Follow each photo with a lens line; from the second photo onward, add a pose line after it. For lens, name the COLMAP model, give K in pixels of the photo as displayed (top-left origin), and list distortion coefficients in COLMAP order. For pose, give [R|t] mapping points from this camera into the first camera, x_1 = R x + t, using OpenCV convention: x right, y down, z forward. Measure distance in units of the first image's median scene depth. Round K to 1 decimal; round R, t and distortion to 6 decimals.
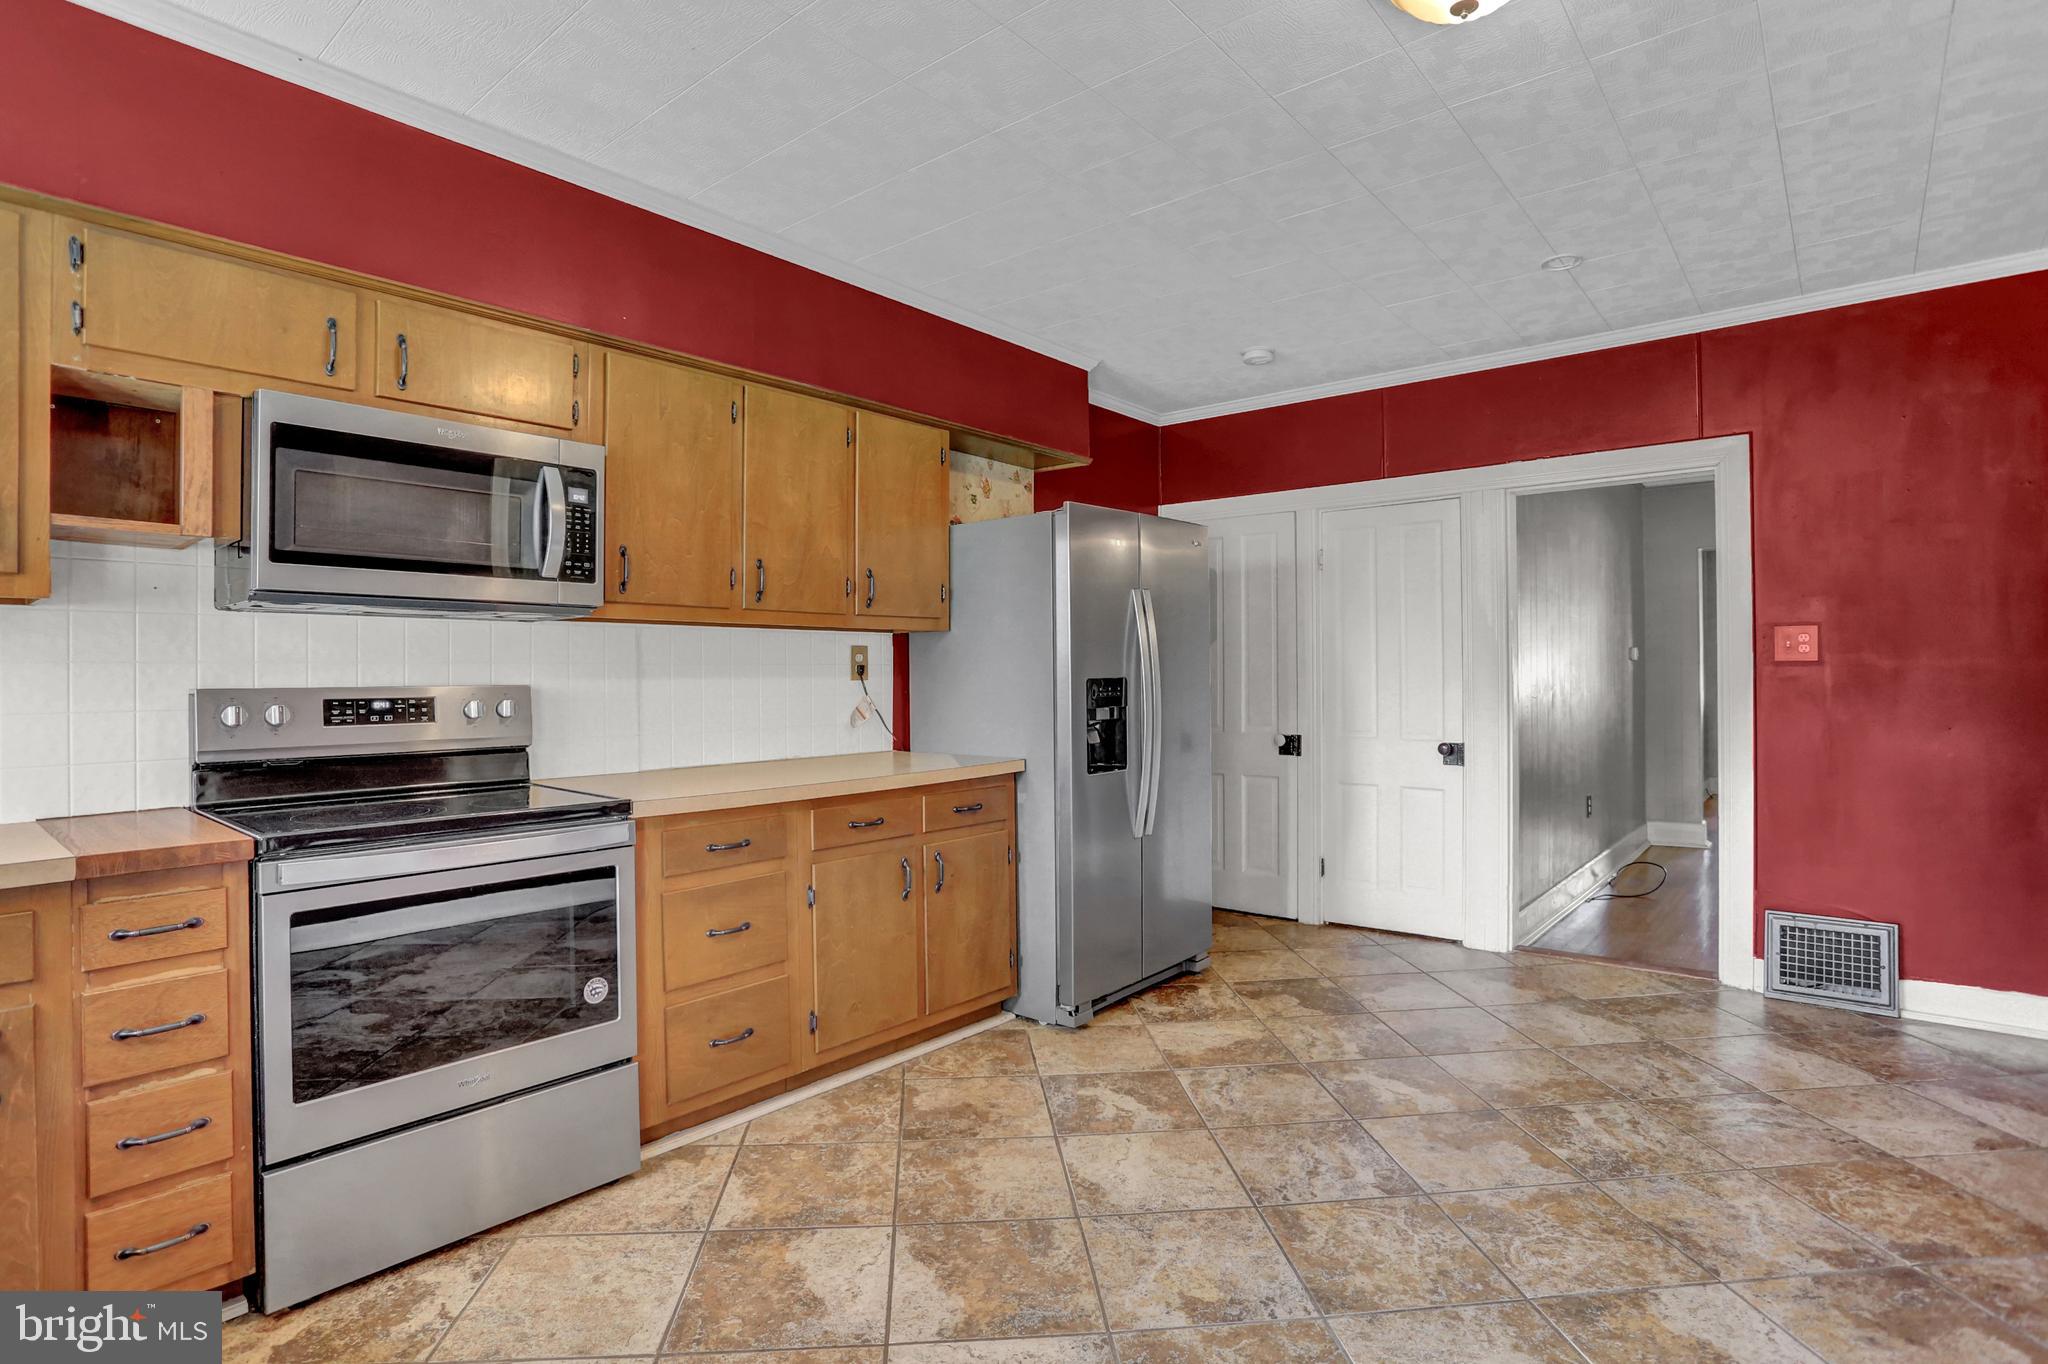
lens RADIAL K [[1022.7, 0, 1022.8], [0, 1022.7, 664.2], [0, 0, 1]] dist [-0.076959, 0.045126]
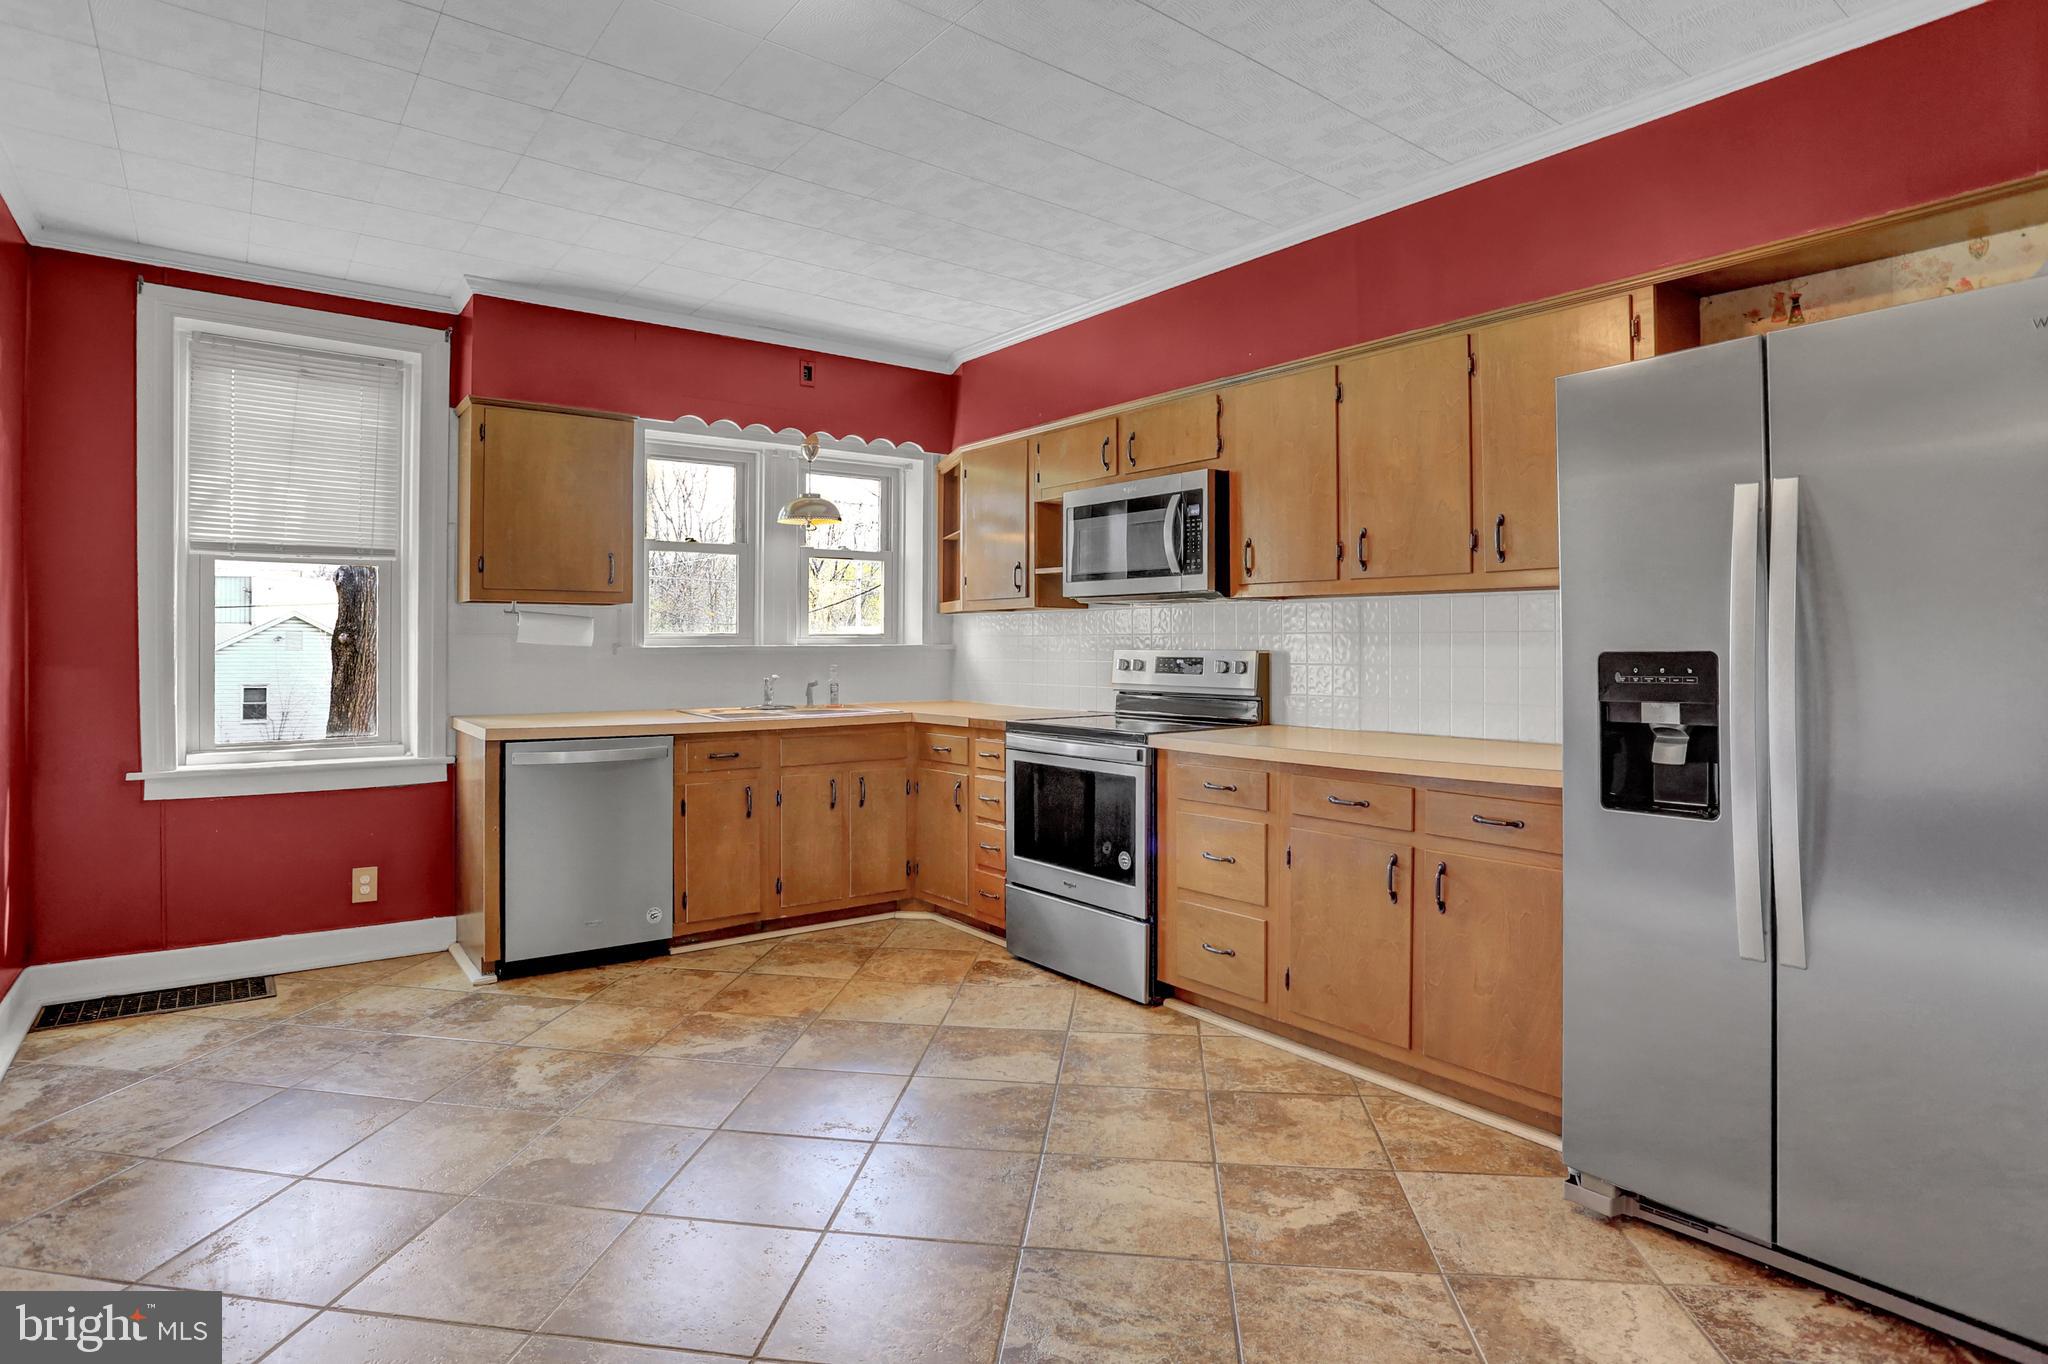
lens RADIAL K [[1088.5, 0, 1018.2], [0, 1088.5, 630.5], [0, 0, 1]] dist [-0.074058, 0.036044]
pose [[-0.217696, -0.013359, -0.975925, 0.966520], [0.005072, 0.999877, -0.014818, 0.013764], [0.976004, -0.008176, -0.217601, 1.012925]]
